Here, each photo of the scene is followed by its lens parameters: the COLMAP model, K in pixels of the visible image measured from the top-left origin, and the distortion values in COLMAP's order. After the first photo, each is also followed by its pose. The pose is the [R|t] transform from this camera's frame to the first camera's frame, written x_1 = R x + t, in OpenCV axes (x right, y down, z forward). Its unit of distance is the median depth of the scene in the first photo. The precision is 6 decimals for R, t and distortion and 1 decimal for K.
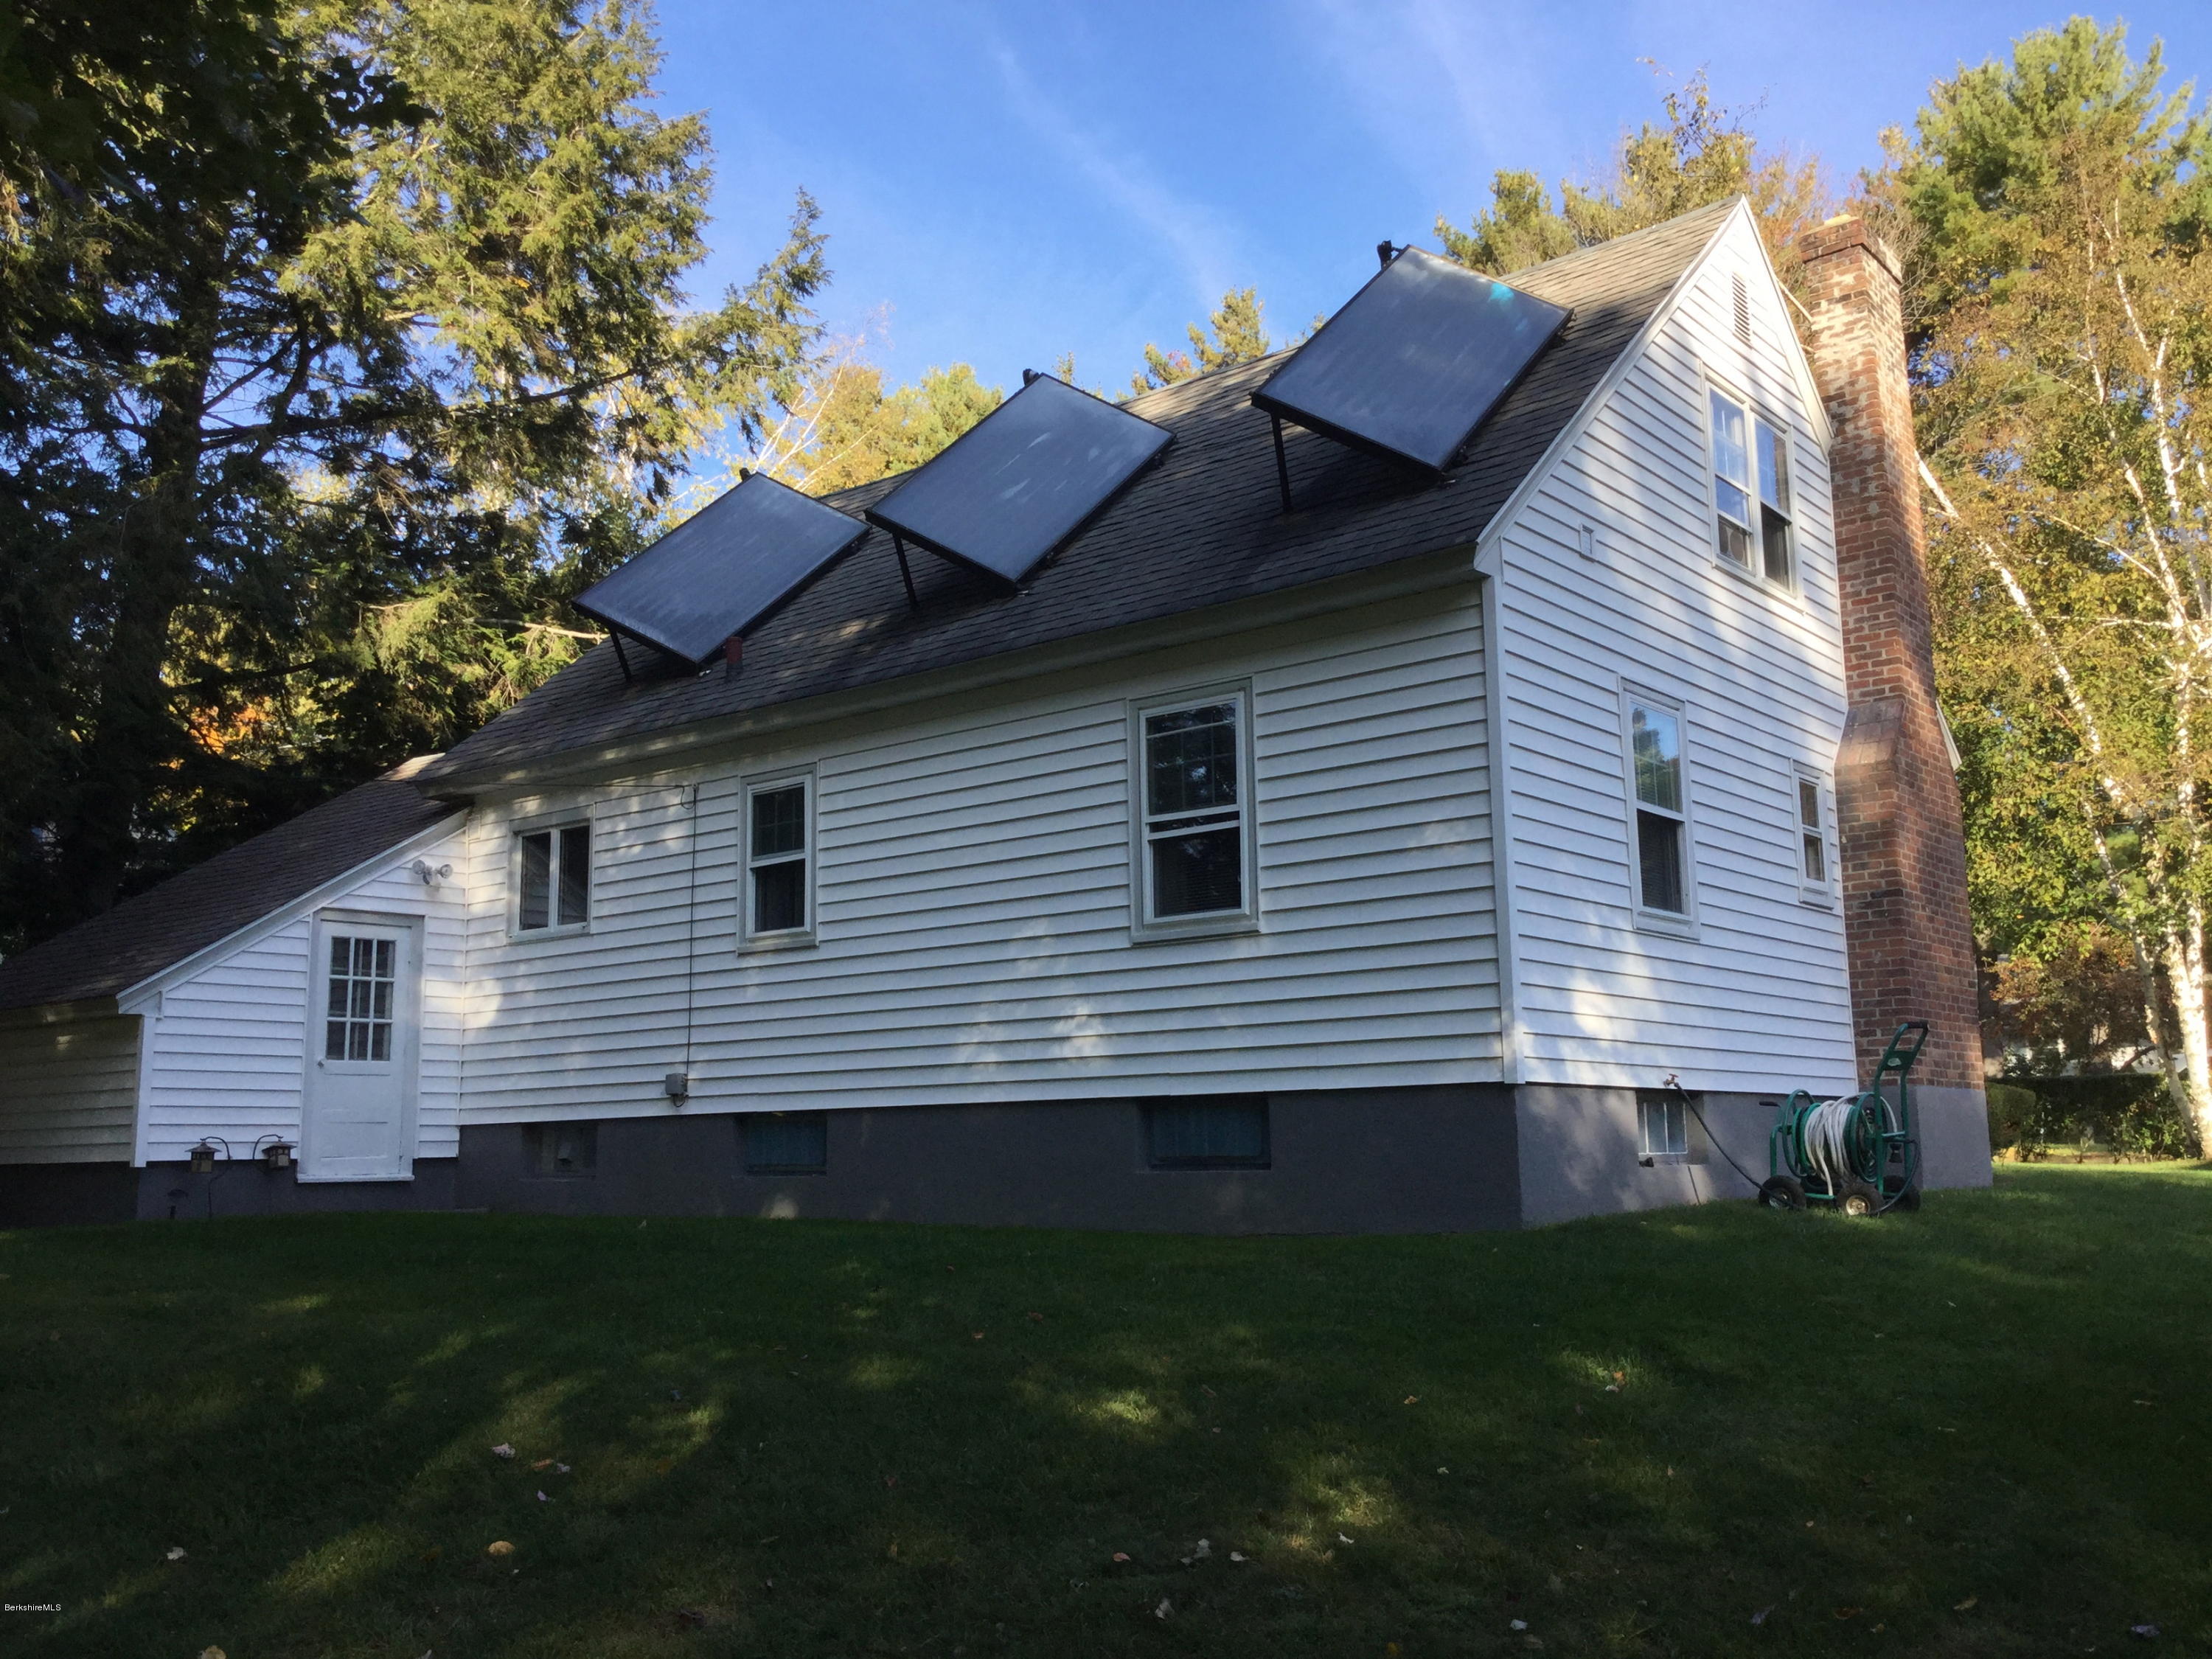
lens RADIAL K [[1965.3, 0, 1106.0], [0, 1965.3, 829.5], [0, 0, 1]] dist [0.062169, -0.010875]
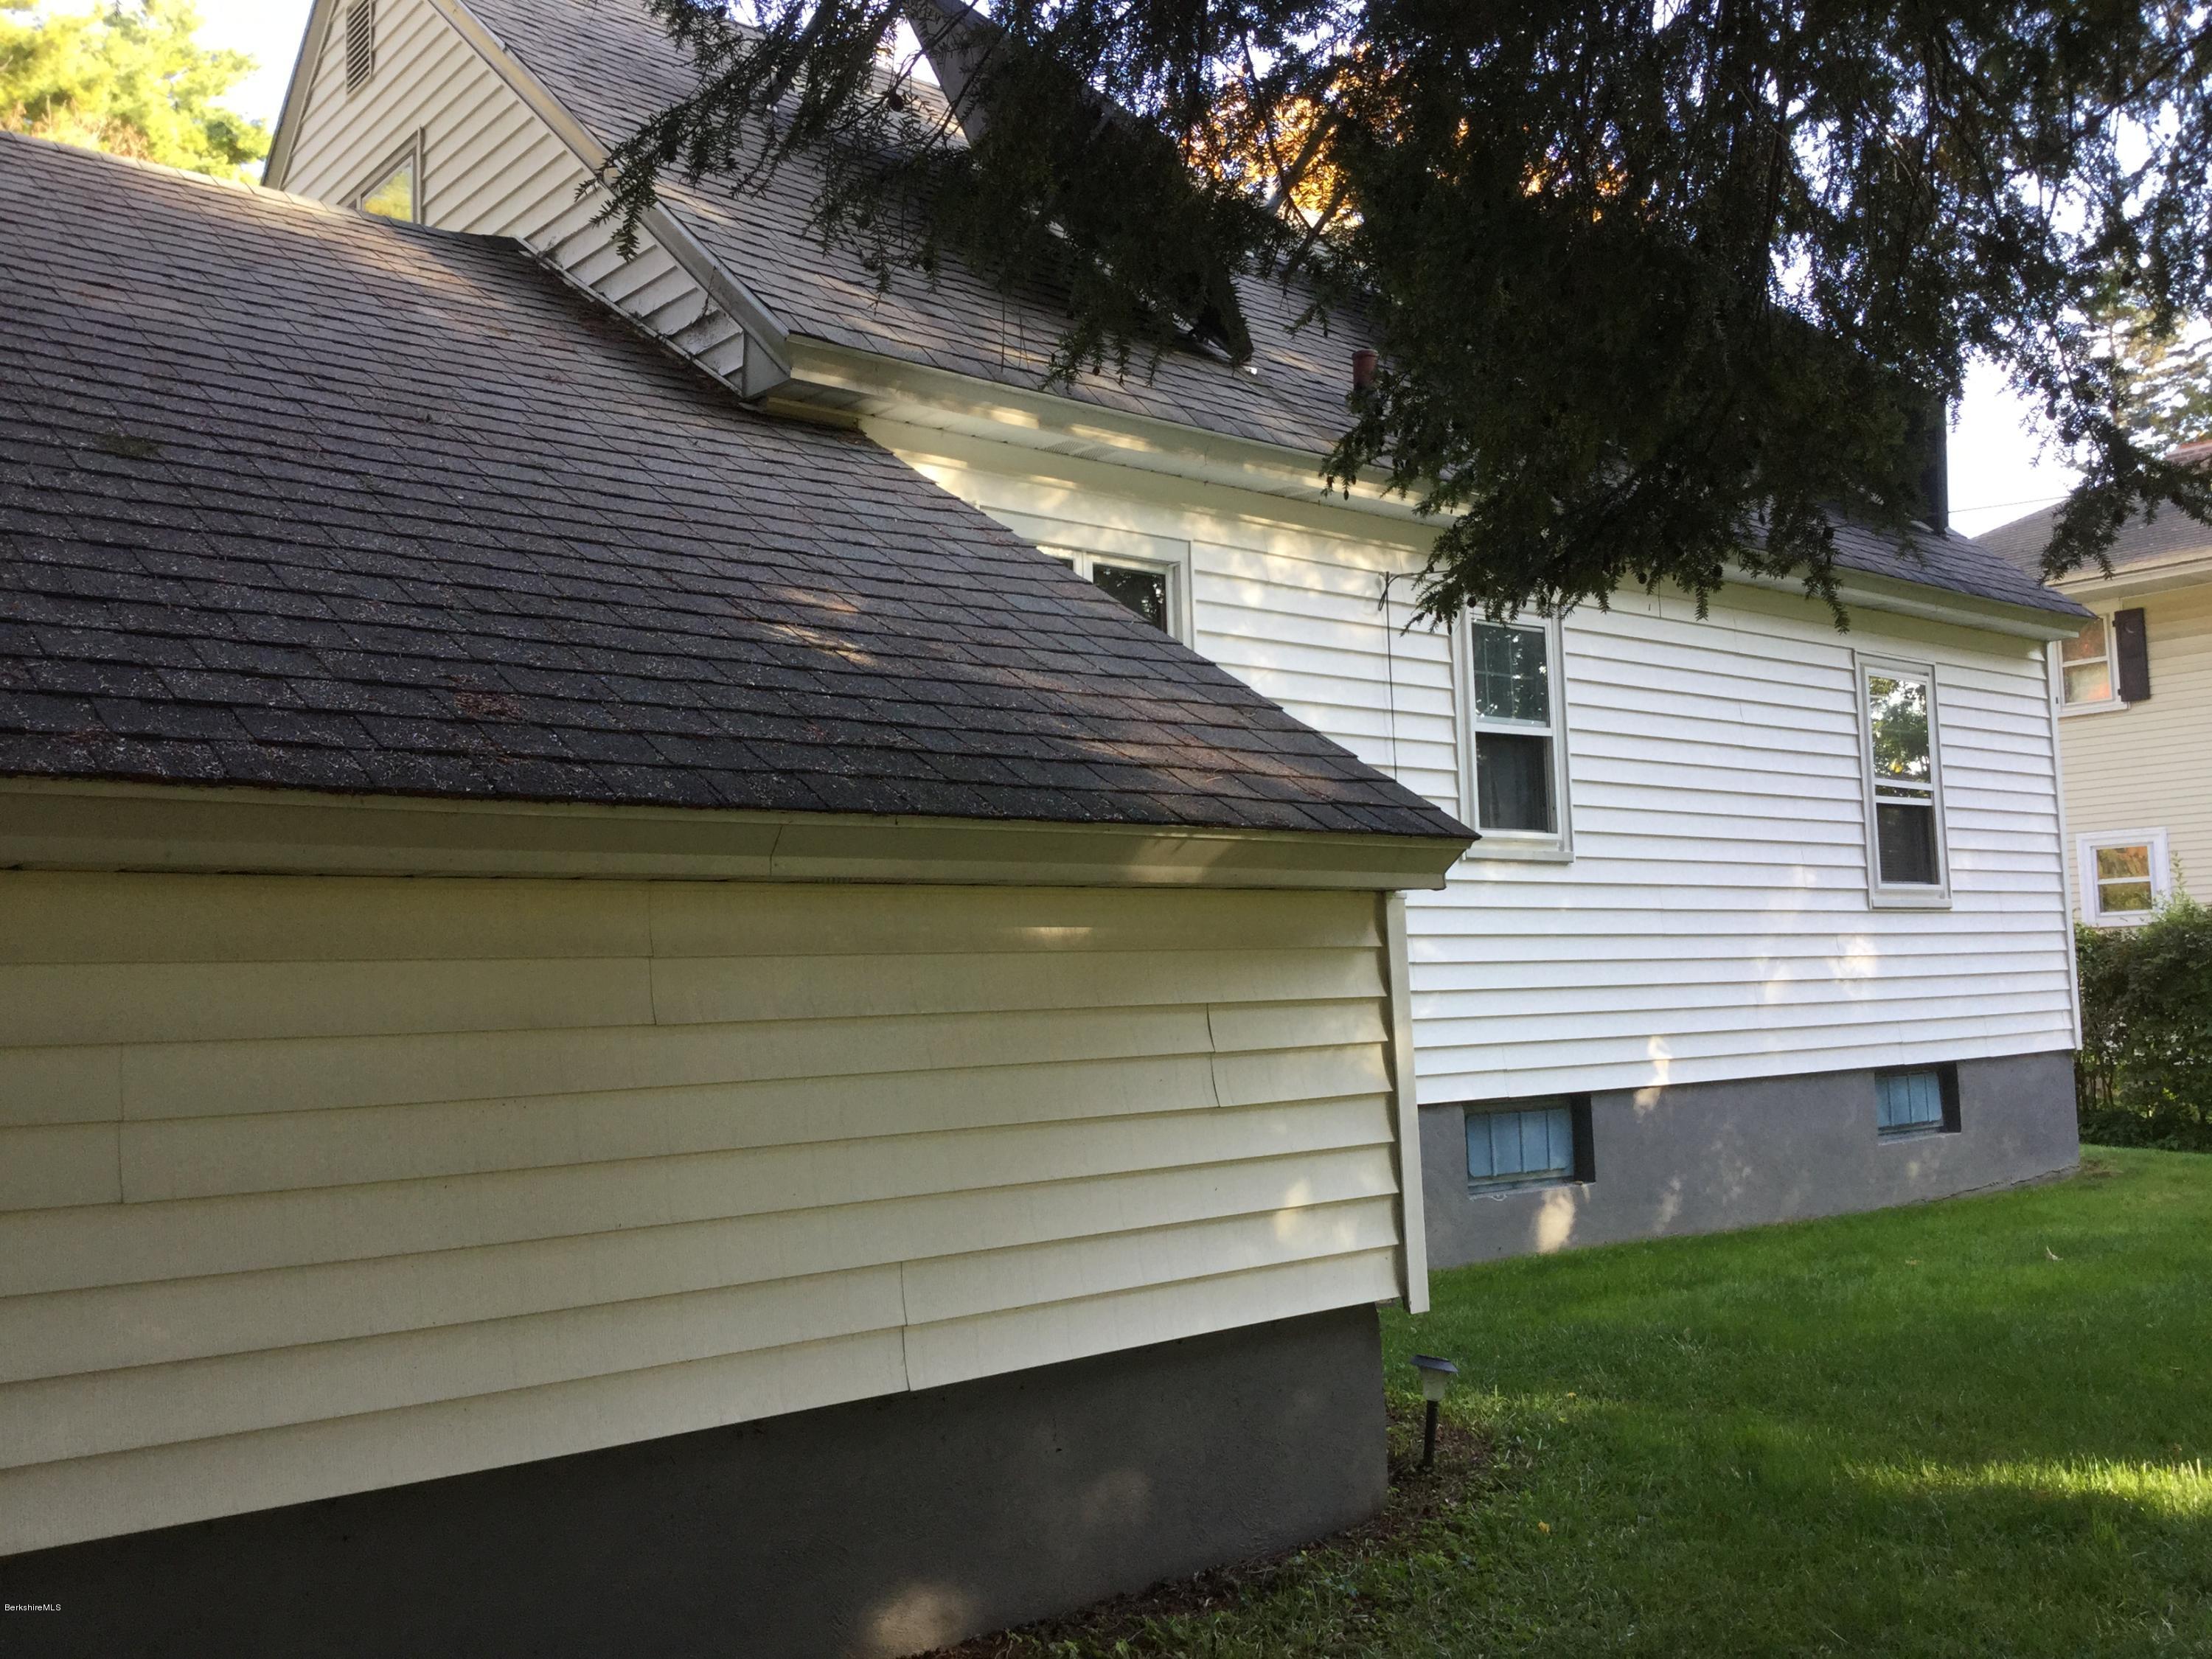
lens RADIAL K [[1965.3, 0, 1106.0], [0, 1965.3, 829.5], [0, 0, 1]] dist [0.062169, -0.010875]
pose [[0.213691, 0.060811, 0.975007, -0.890278], [-0.168258, 0.985436, -0.024585, 0.093614], [-0.962302, -0.158799, 0.220811, 1.008232]]
